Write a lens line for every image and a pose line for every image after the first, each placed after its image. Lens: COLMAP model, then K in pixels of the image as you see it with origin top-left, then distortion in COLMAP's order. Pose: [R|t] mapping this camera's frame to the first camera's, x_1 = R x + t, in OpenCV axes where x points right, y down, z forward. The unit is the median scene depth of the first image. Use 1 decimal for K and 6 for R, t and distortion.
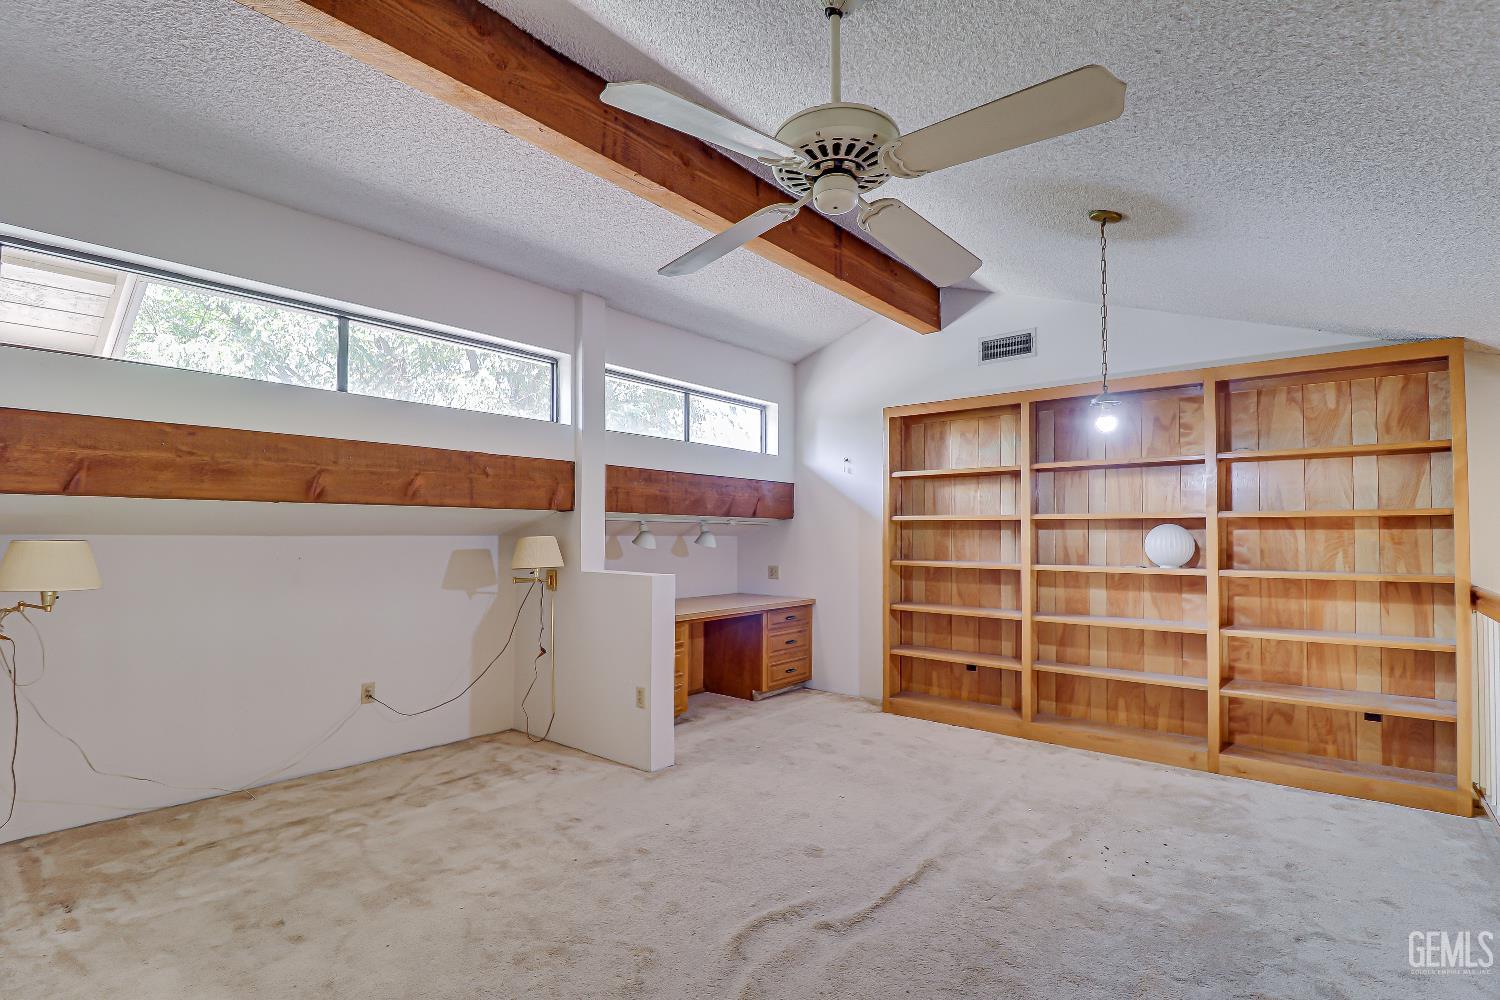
lens RADIAL K [[733.6, 0, 722.4], [0, 733.6, 517.7], [0, 0, 1]] dist [-0.023686, -0.004931]
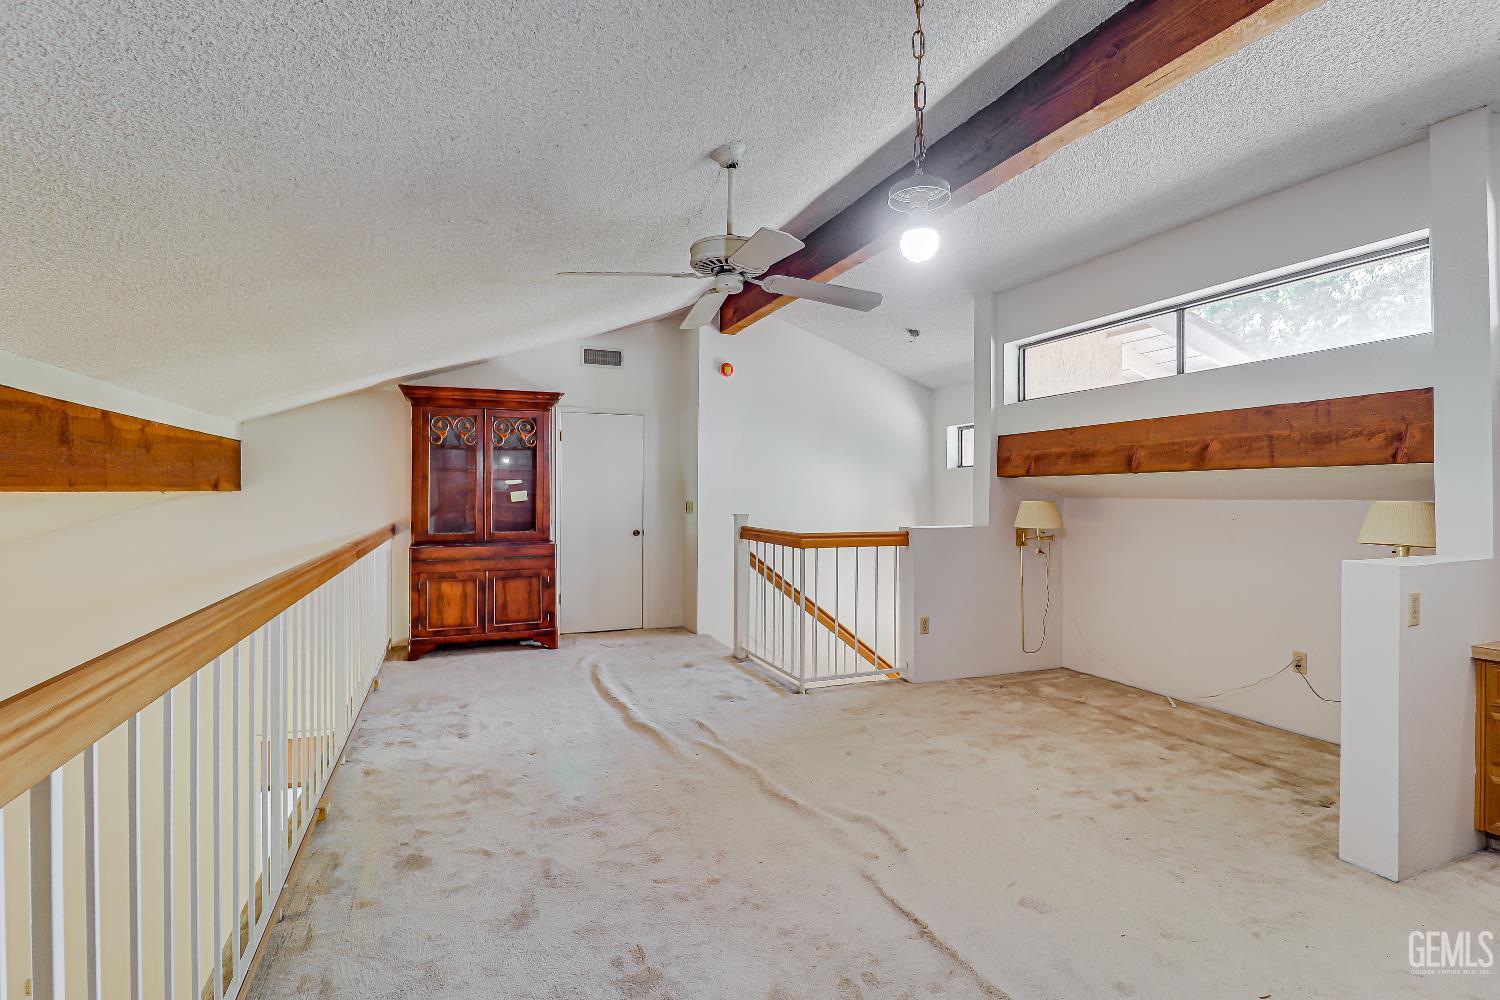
lens RADIAL K [[733.6, 0, 751.5], [0, 733.6, 496.3], [0, 0, 1]] dist [-0.023686, -0.004931]
pose [[-0.483877, -0.005975, -0.875115, 0.805940], [0.013553, 0.999806, -0.014321, 0.027176], [0.875031, -0.018790, -0.483702, 0.952249]]
